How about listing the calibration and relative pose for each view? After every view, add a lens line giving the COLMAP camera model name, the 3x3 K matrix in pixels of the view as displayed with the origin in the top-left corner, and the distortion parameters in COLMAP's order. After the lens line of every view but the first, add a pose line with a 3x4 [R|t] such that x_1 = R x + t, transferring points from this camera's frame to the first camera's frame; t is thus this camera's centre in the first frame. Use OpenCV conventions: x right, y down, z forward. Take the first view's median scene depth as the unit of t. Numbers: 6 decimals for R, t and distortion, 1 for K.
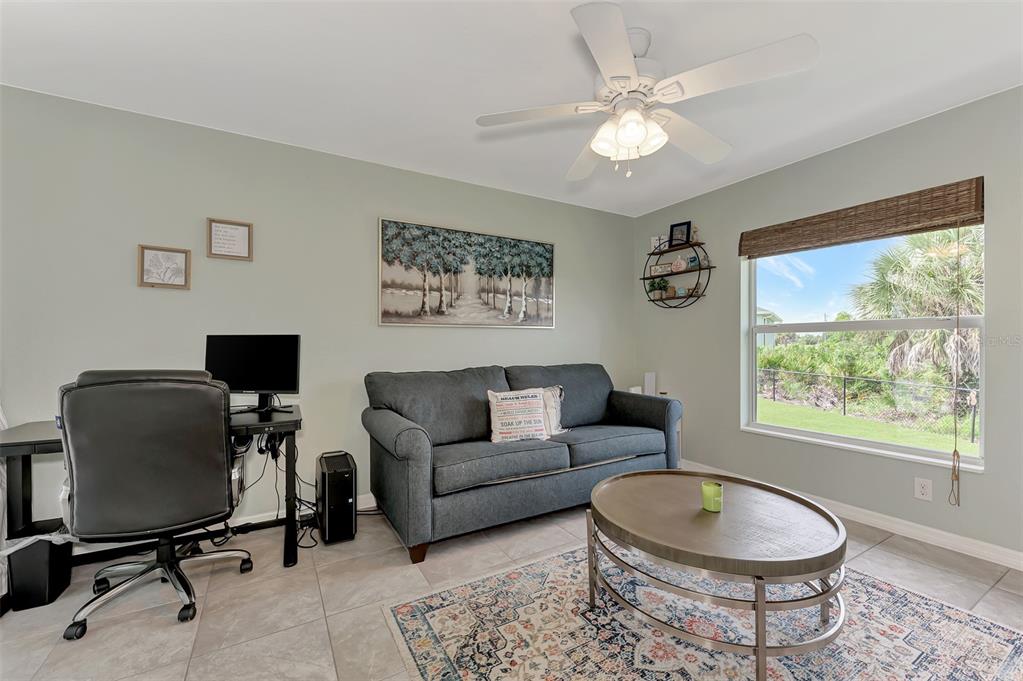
lens RADIAL K [[417.2, 0, 512.2], [0, 417.2, 343.0], [0, 0, 1]] dist [-0.001698, -0.000580]
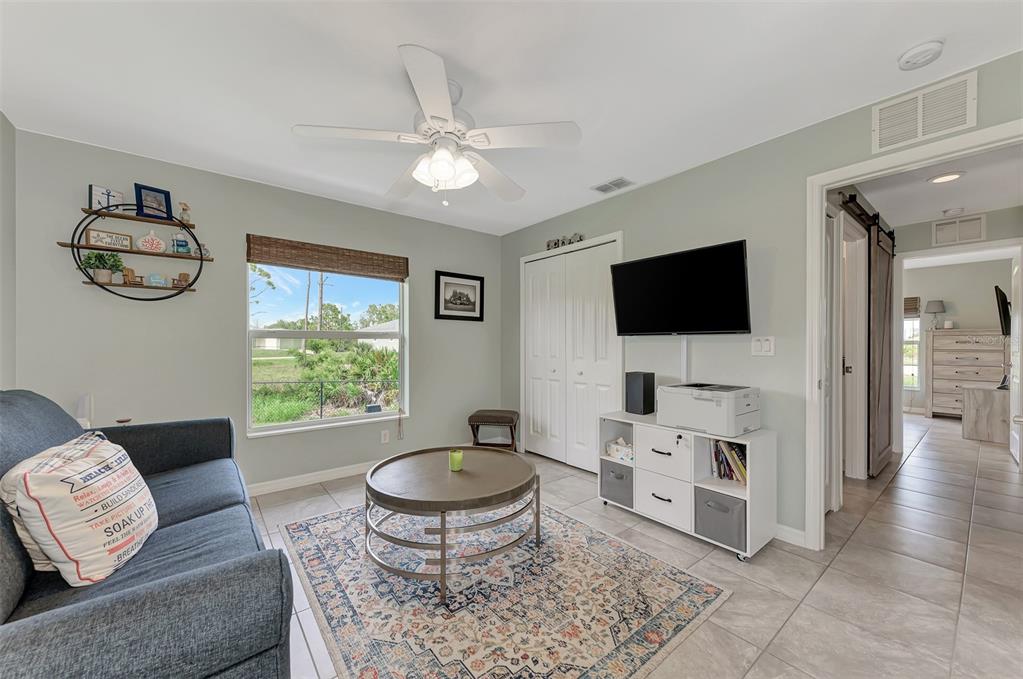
lens RADIAL K [[389.5, 0, 511.8], [0, 389.5, 342.2], [0, 0, 1]] dist [0.001757, 0.000062]
pose [[-0.154369, 0.004133, 0.988005, -0.704258], [-0.003118, 0.999984, -0.004671, -0.017171], [-0.988008, -0.003802, -0.154354, 0.861591]]
